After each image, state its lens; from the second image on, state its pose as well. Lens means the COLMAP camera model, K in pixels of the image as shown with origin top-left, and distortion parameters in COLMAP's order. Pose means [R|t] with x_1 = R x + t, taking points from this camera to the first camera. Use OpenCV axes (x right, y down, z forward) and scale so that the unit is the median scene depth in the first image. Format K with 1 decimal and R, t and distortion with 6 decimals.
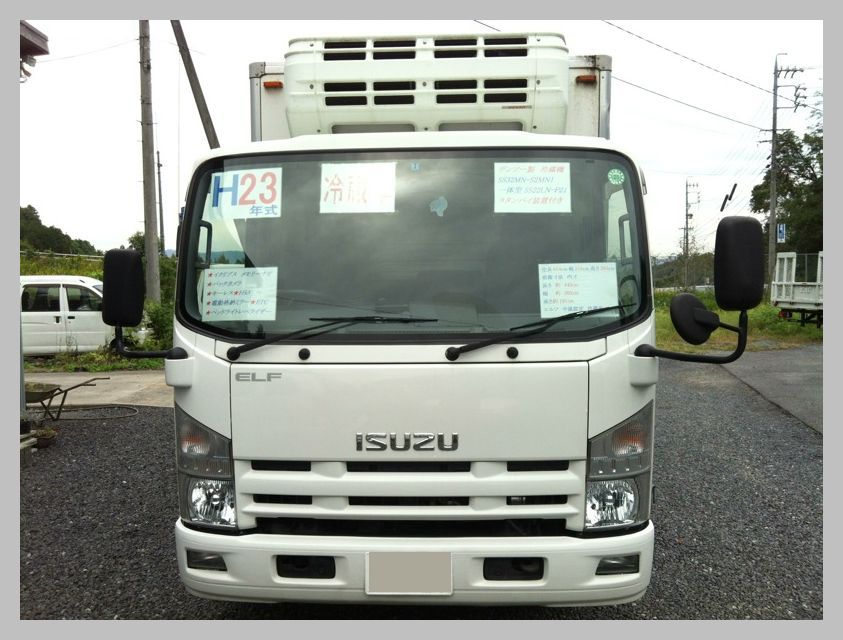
lens RADIAL K [[743.2, 0, 418.1], [0, 743.2, 322.8], [0, 0, 1]] dist [0.065144, -0.122295]
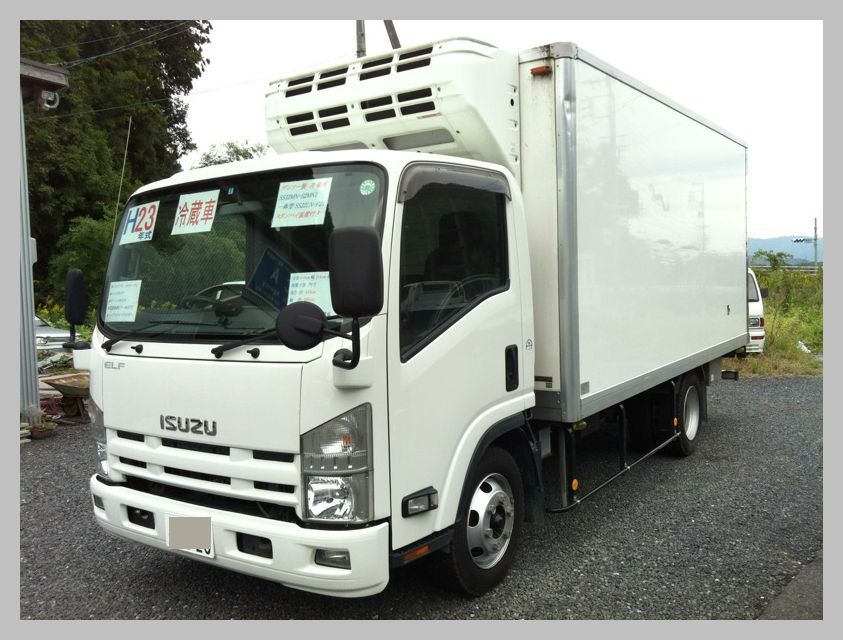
lens RADIAL K [[743.2, 0, 416.9], [0, 743.2, 319.7], [0, 0, 1]] dist [0.065144, -0.122295]
pose [[0.851200, 0.009293, -0.524760, 0.896561], [-0.009666, 0.999951, 0.002030, -0.014446], [0.524753, 0.003345, 0.851248, 0.164403]]
